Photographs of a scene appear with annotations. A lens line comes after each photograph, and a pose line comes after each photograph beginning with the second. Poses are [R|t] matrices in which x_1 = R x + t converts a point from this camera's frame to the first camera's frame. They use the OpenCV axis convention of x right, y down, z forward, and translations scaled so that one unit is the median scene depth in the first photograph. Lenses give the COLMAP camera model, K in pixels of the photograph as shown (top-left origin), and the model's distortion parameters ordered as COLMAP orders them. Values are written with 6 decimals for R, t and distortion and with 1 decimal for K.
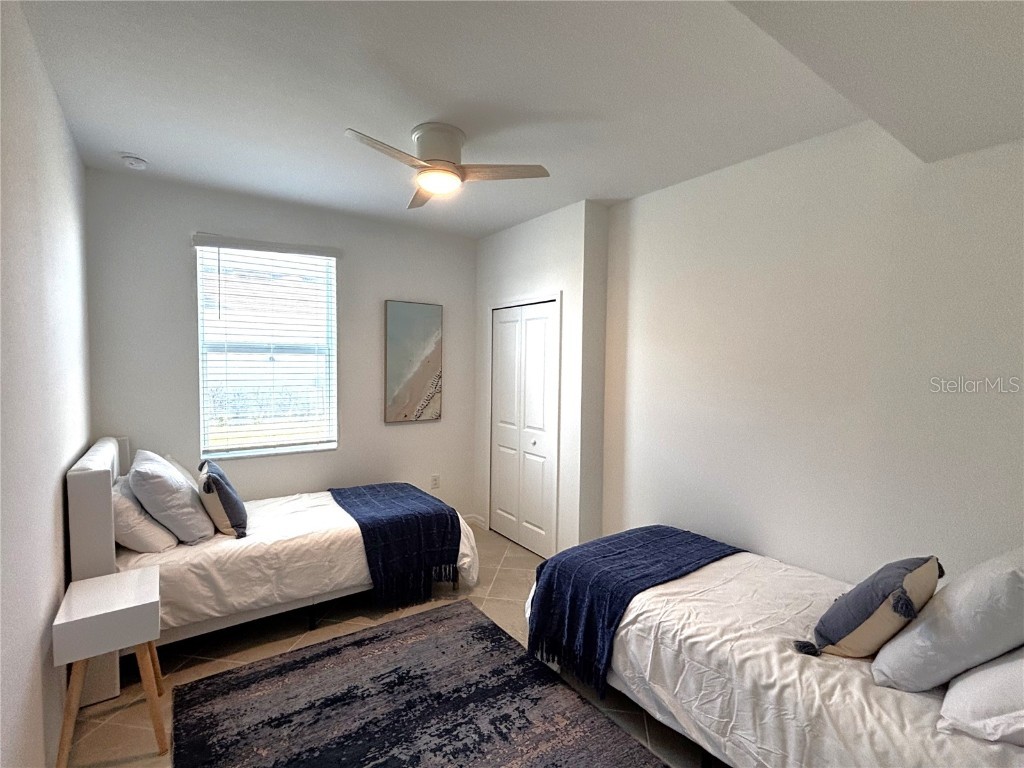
lens RADIAL K [[485.9, 0, 512.0], [0, 485.9, 384.0], [0, 0, 1]] dist [0.000918, 0.000271]
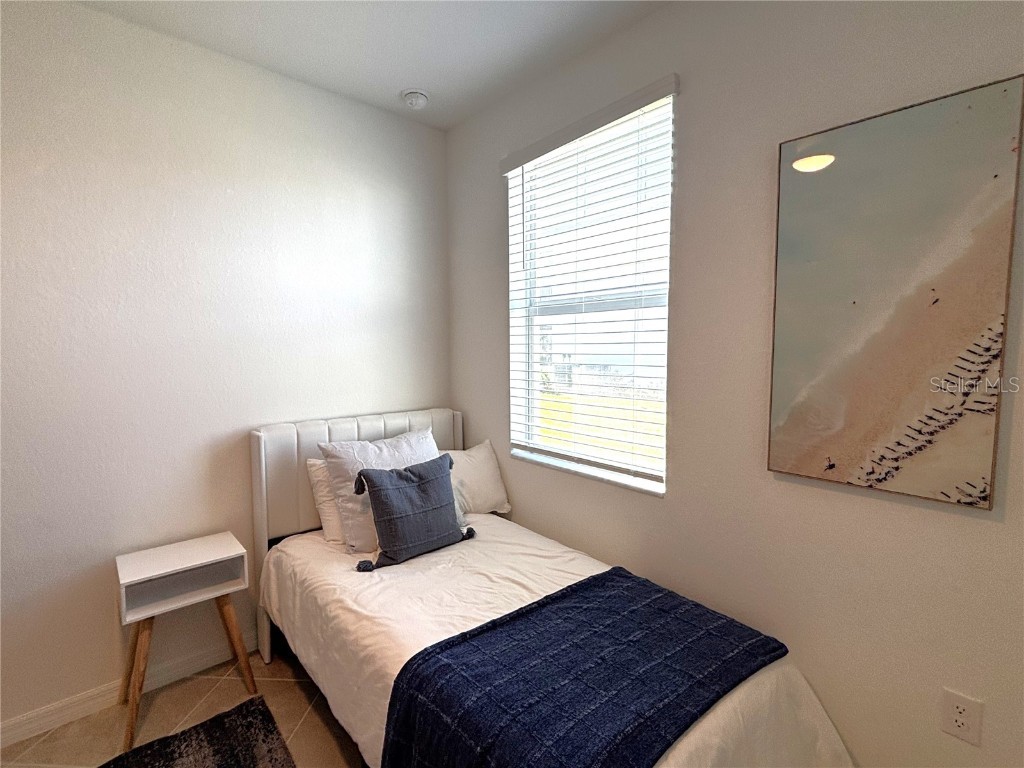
lens RADIAL K [[485.9, 0, 512.0], [0, 485.9, 384.0], [0, 0, 1]] dist [0.000918, 0.000271]
pose [[0.104368, 0.068826, -0.992154, 0.104428], [-0.041533, 0.997034, 0.064795, -0.005700], [0.993671, 0.034444, 0.106917, 0.789474]]
